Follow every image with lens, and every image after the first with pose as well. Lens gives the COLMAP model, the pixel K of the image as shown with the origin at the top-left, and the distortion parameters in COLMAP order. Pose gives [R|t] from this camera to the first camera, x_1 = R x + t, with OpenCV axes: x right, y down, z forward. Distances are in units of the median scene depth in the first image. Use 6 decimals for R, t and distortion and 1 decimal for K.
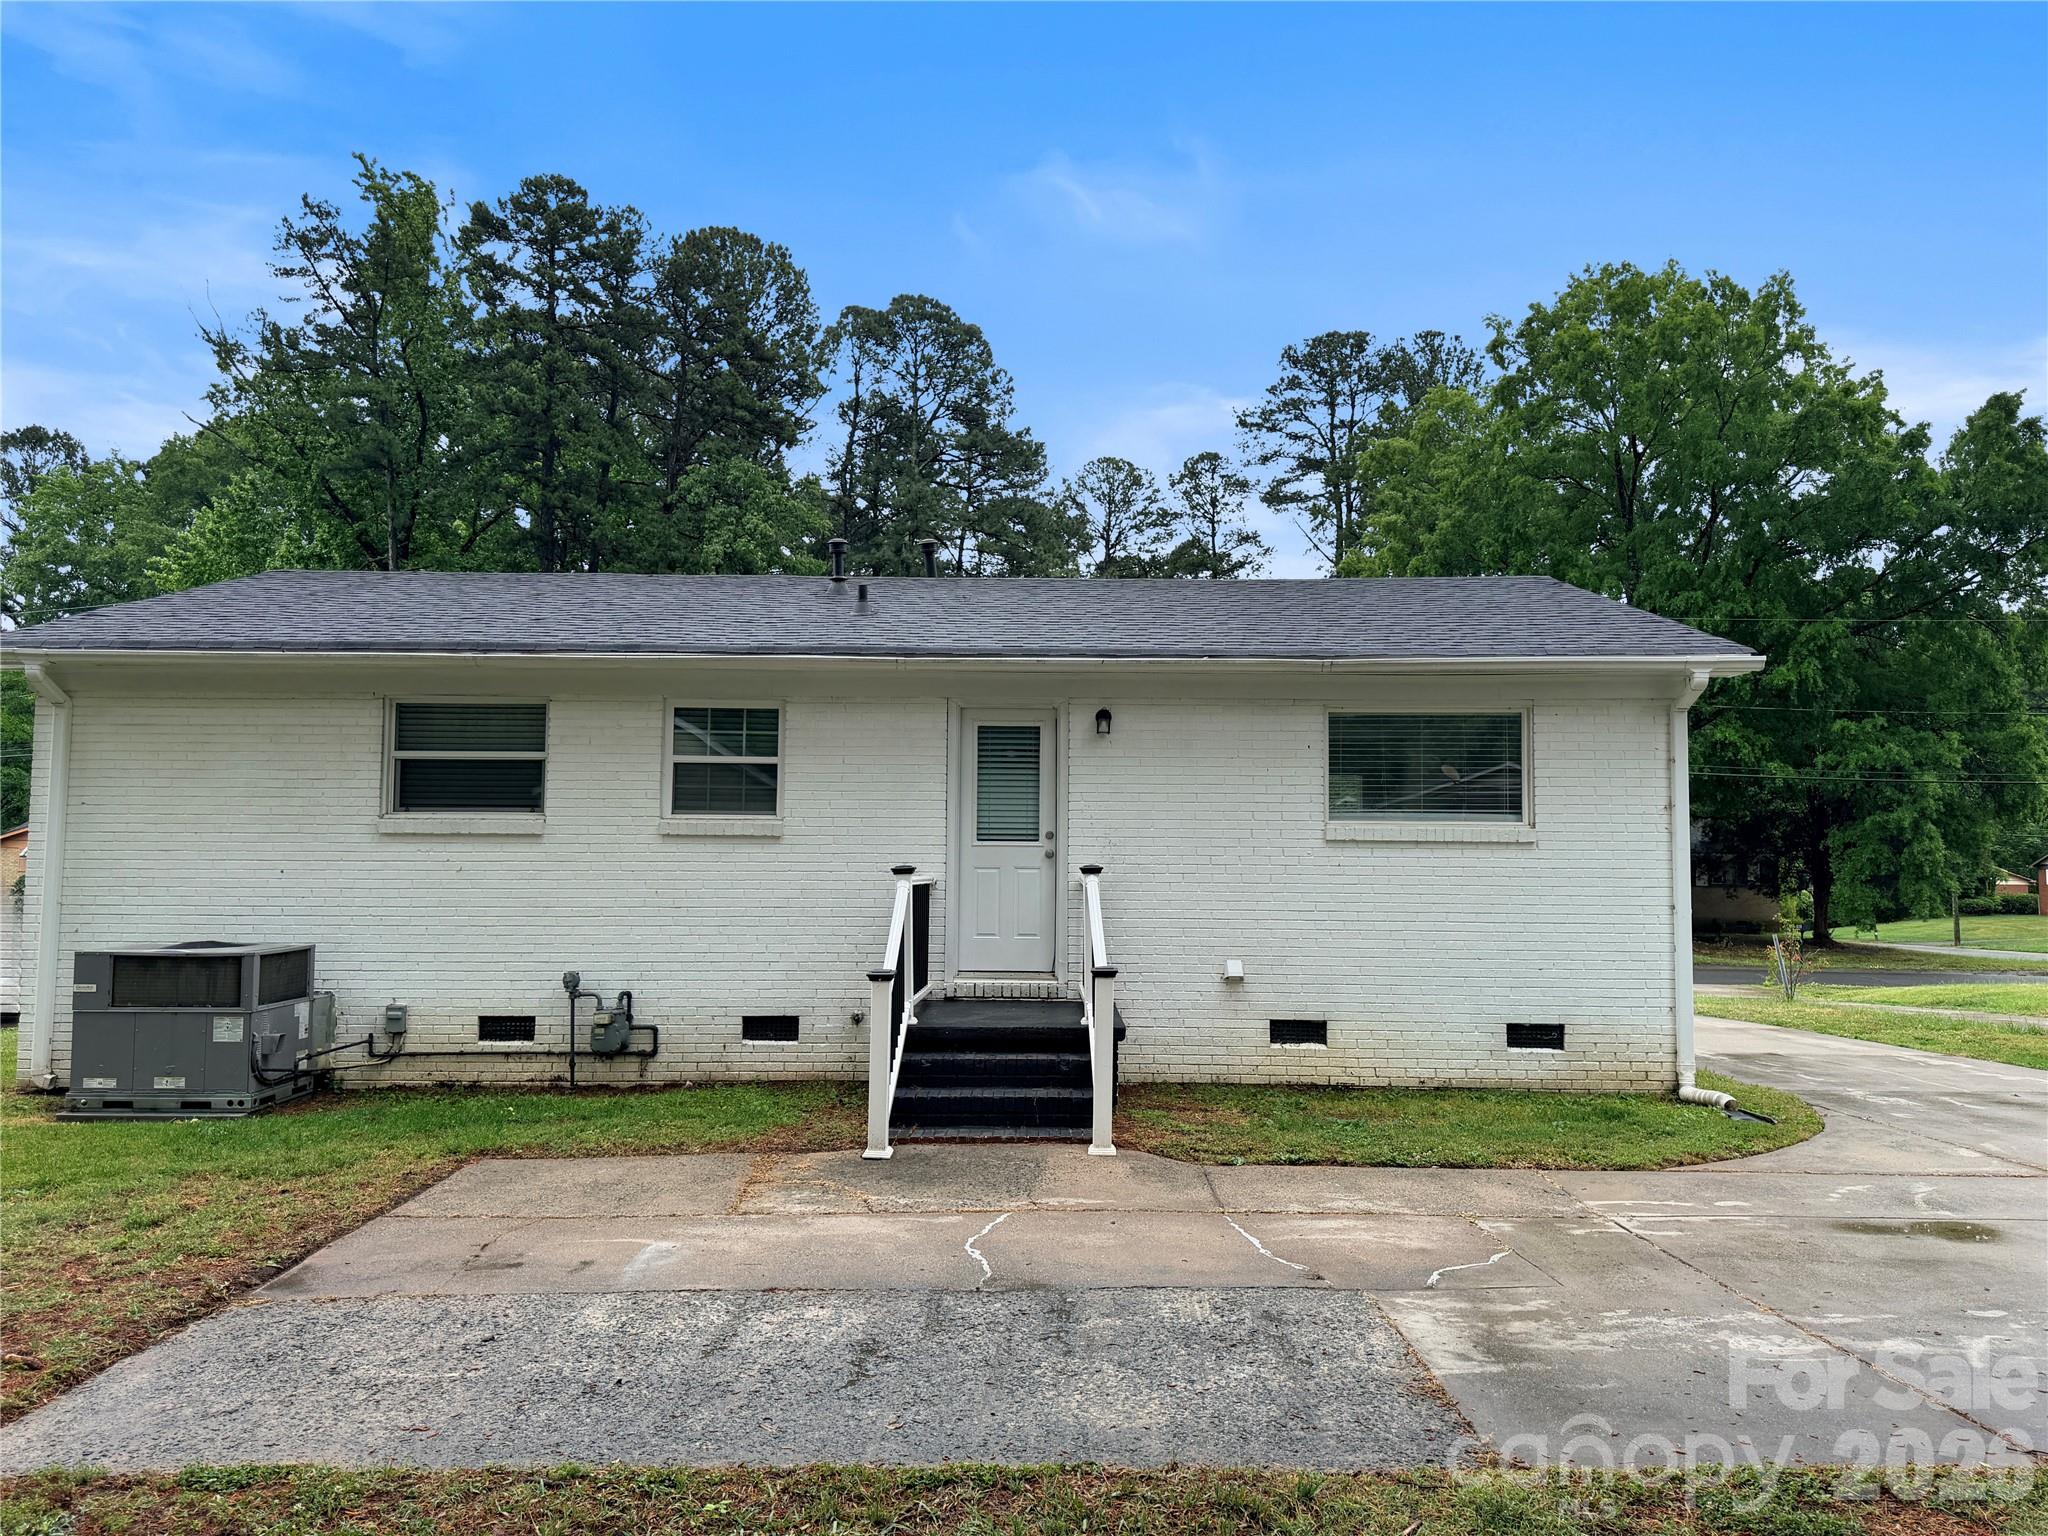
lens RADIAL K [[1432.5, 0, 1019.4], [0, 1432.5, 773.5], [0, 0, 1]] dist [0.113288, -0.161706]
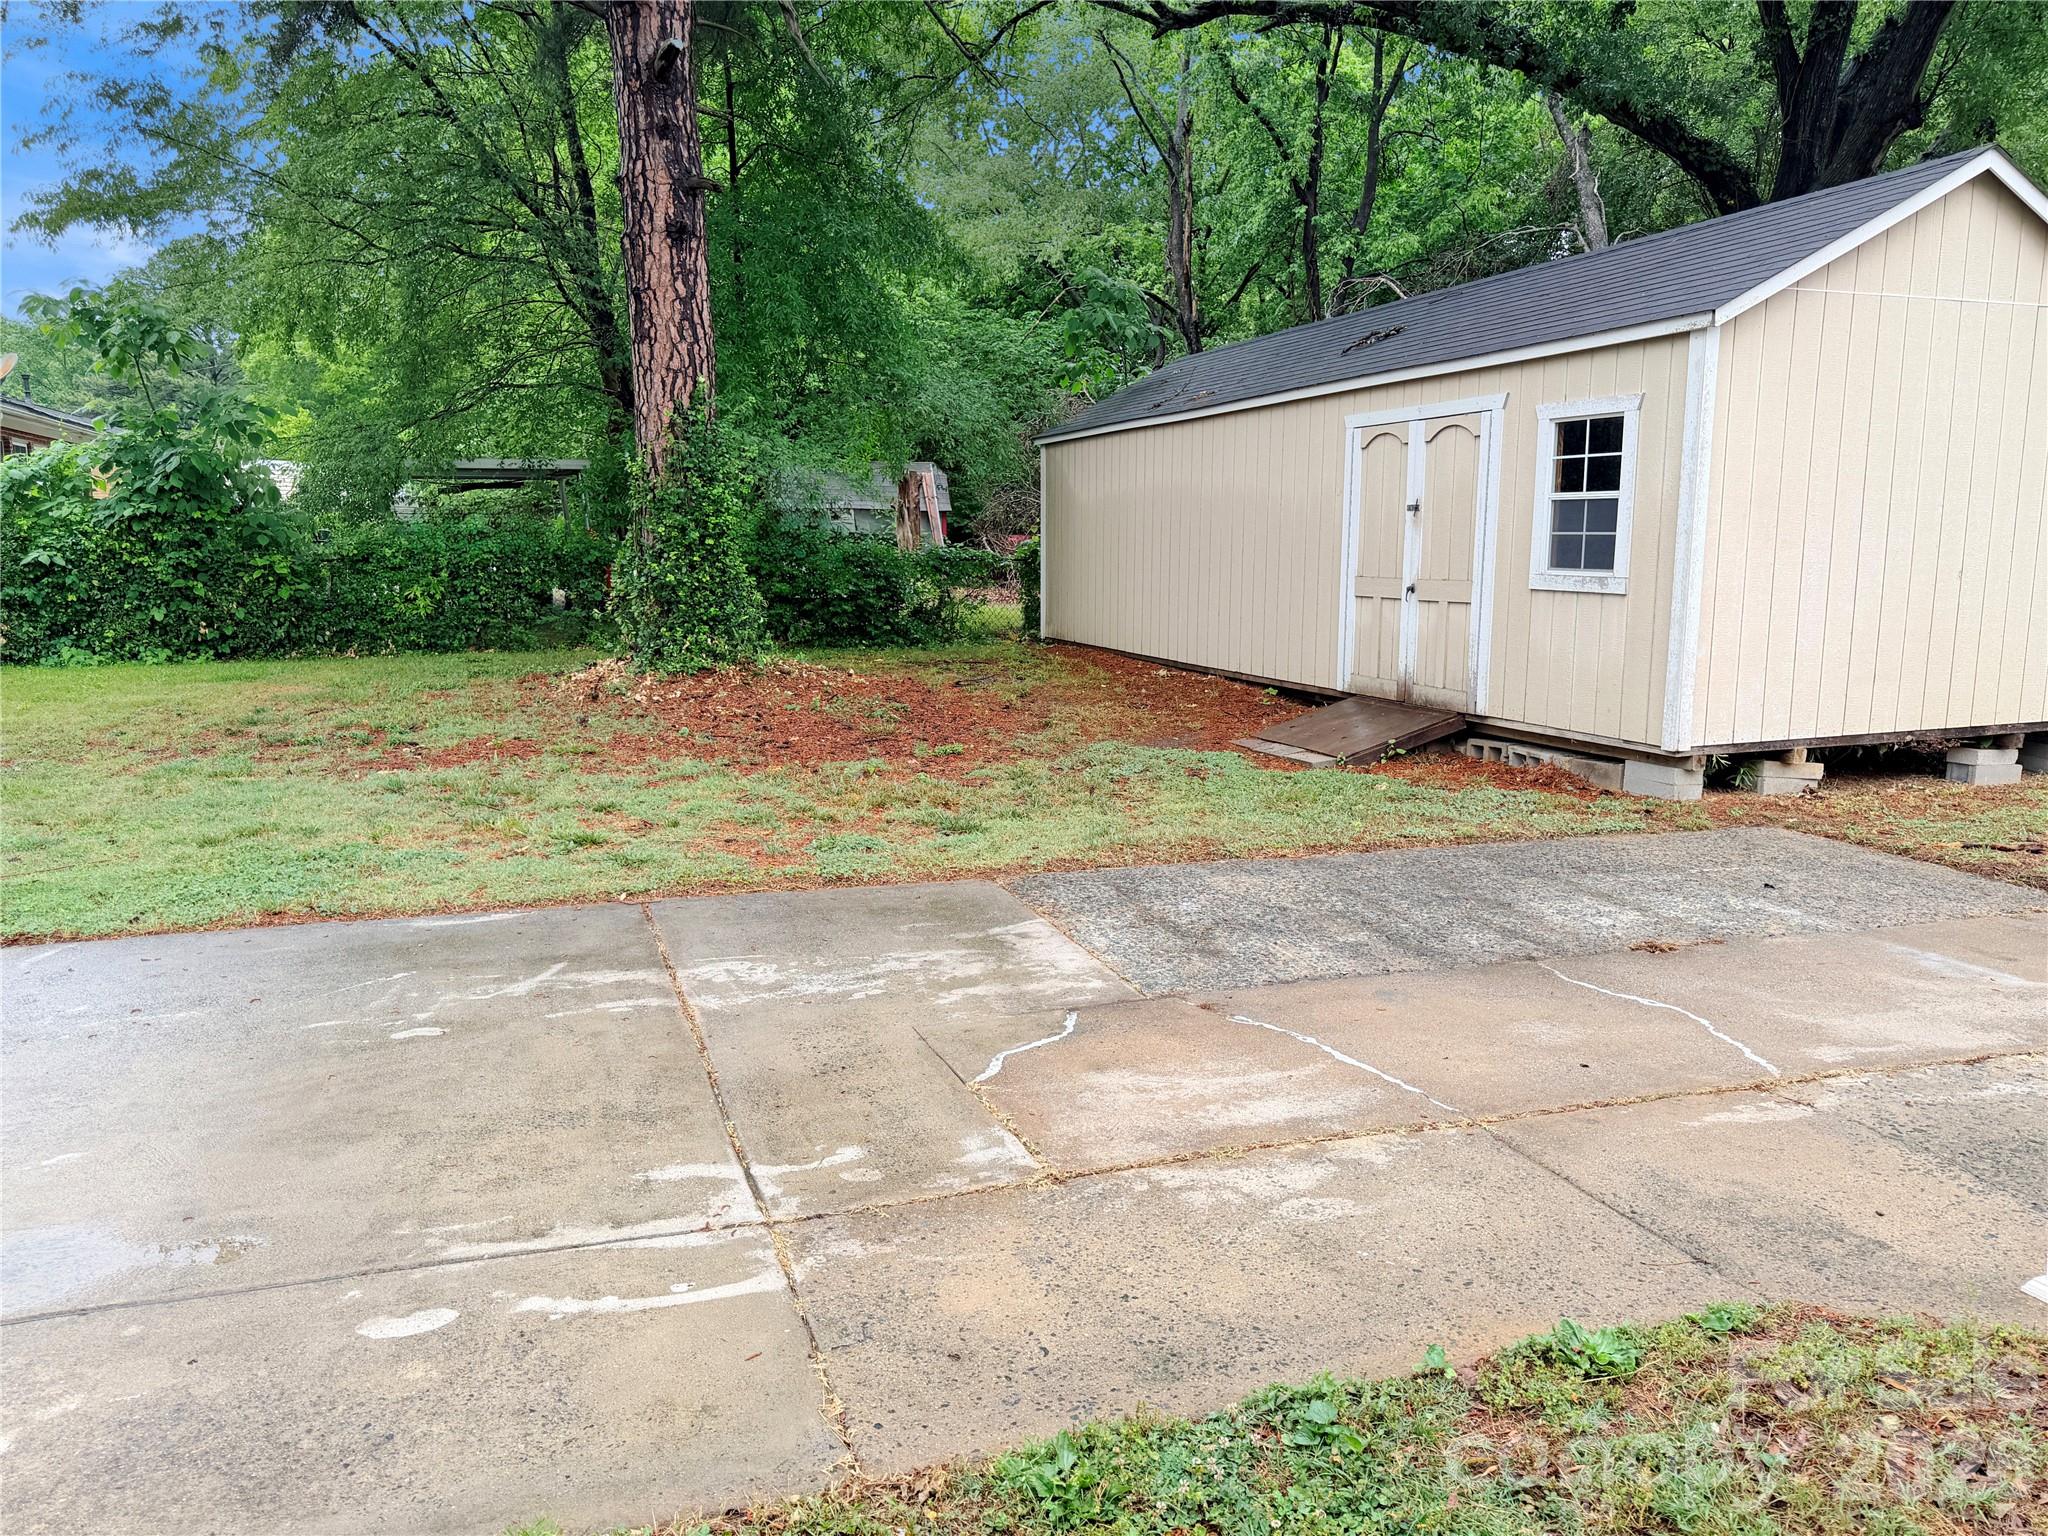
lens RADIAL K [[1432.5, 0, 1019.4], [0, 1432.5, 773.5], [0, 0, 1]] dist [0.113288, -0.161706]
pose [[-0.945222, 0.051787, -0.322294, 0.300410], [0.020122, 0.994702, 0.100815, 0.075765], [0.325808, 0.088808, -0.941256, 0.928251]]
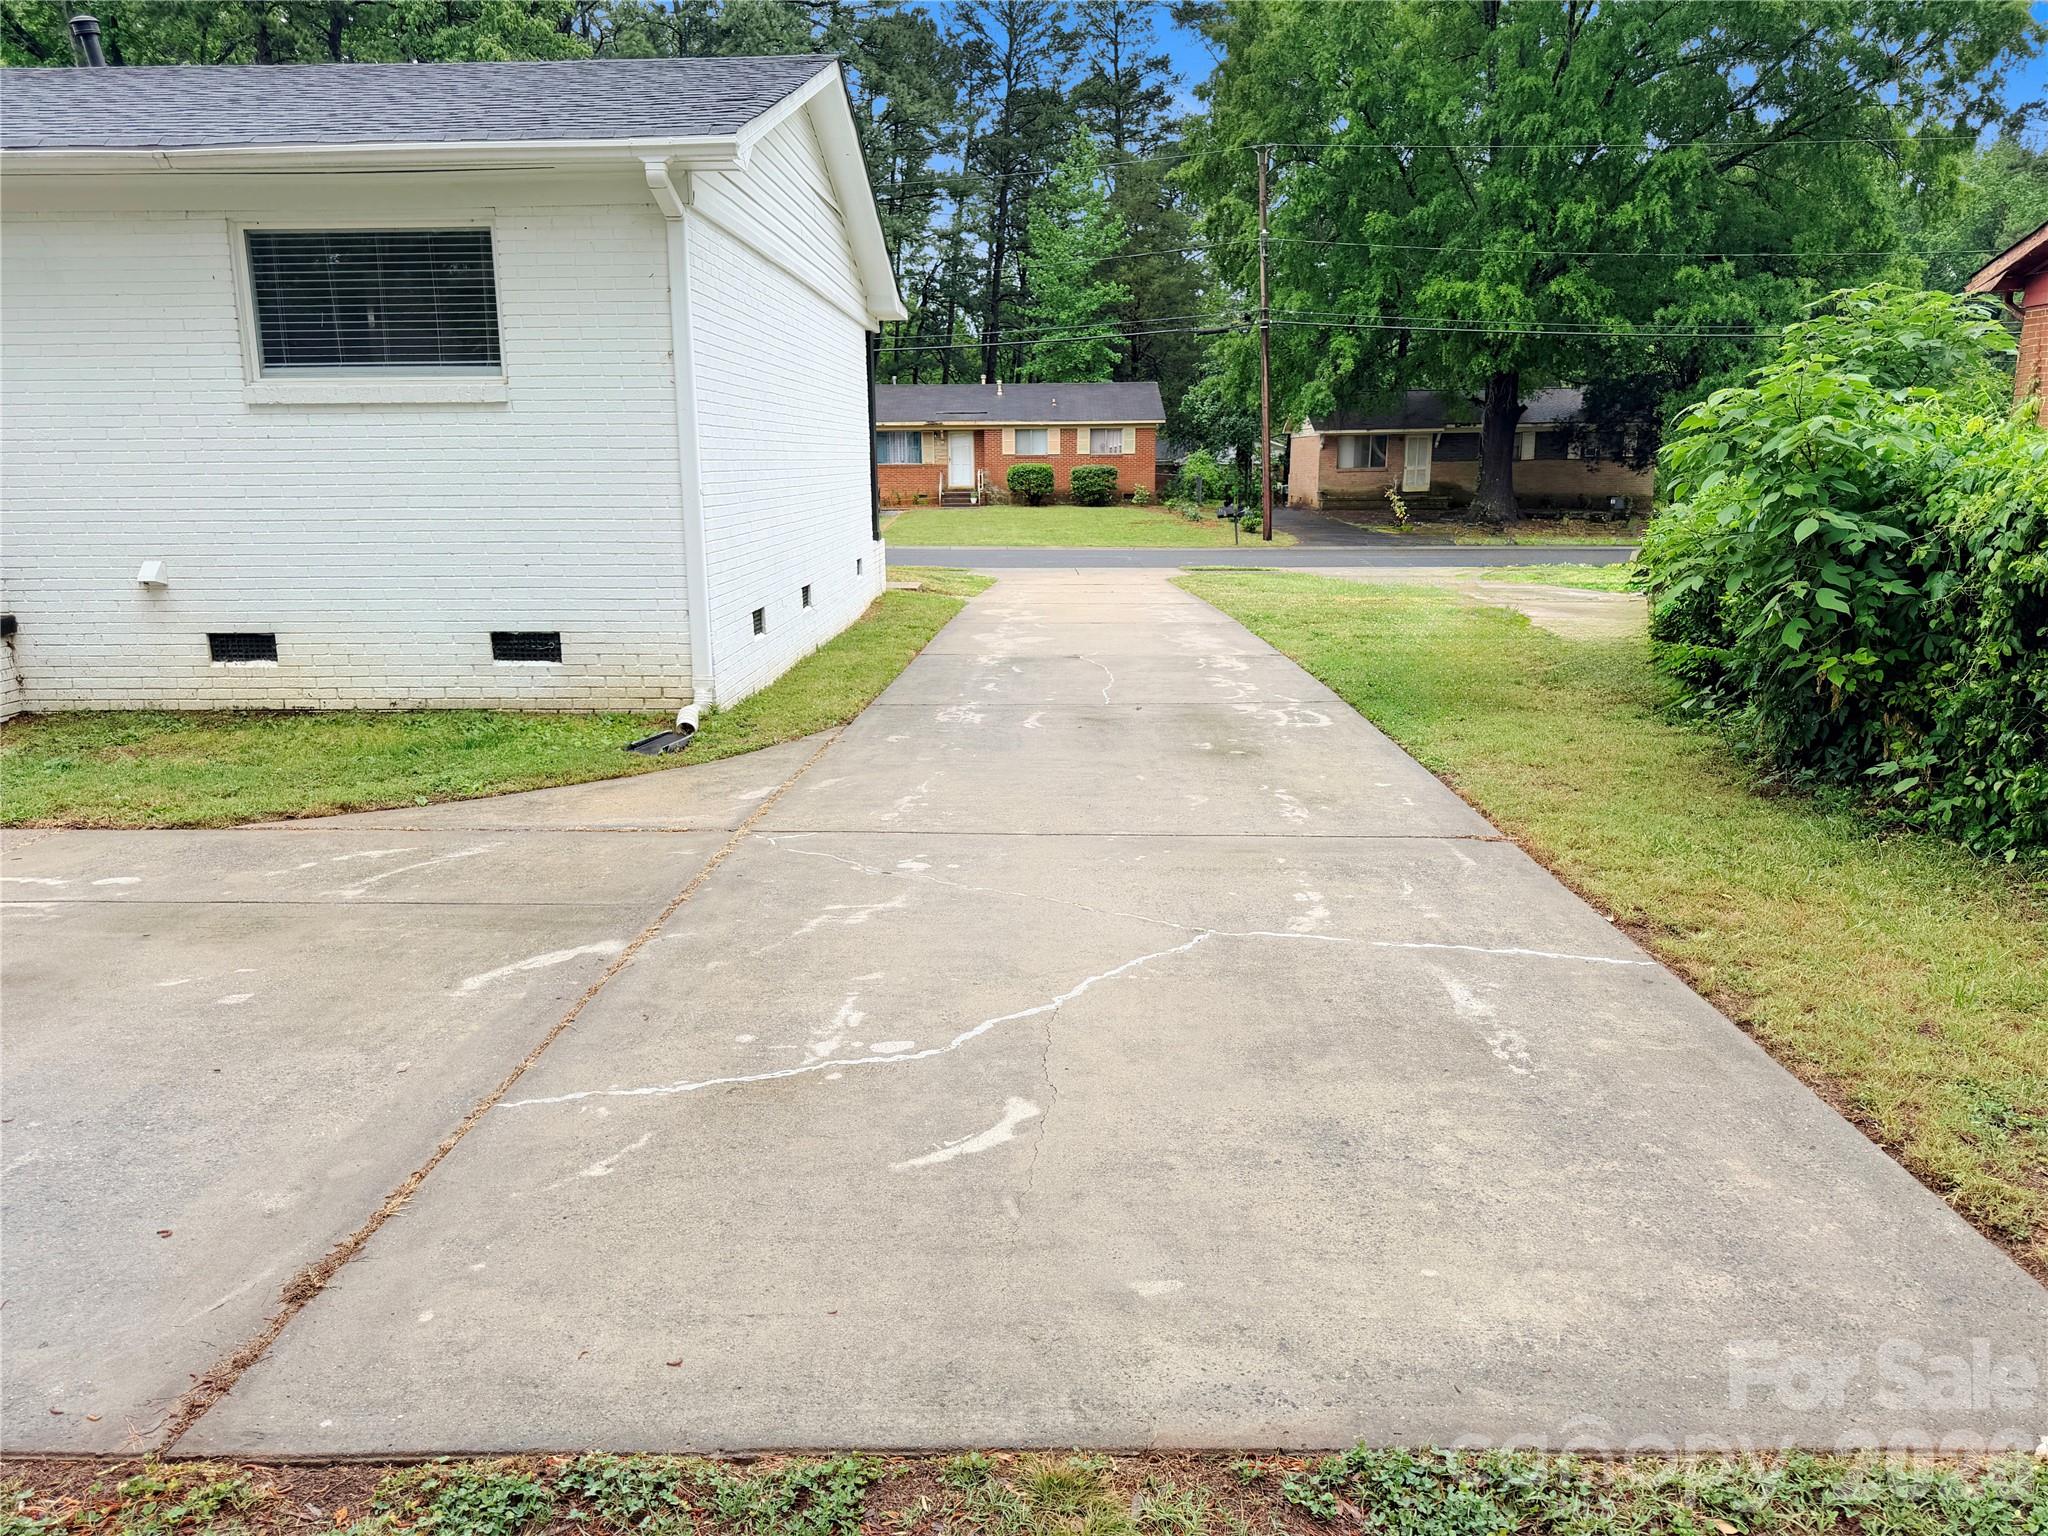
lens RADIAL K [[1440.2, 0, 1023.3], [0, 1440.2, 773.8], [0, 0, 1]] dist [0.106407, -0.164273]
pose [[0.999853, -0.013165, -0.010988, 0.641876], [0.015700, 0.960514, 0.277790, 0.025008], [0.006897, -0.277922, 0.960579, 0.188569]]
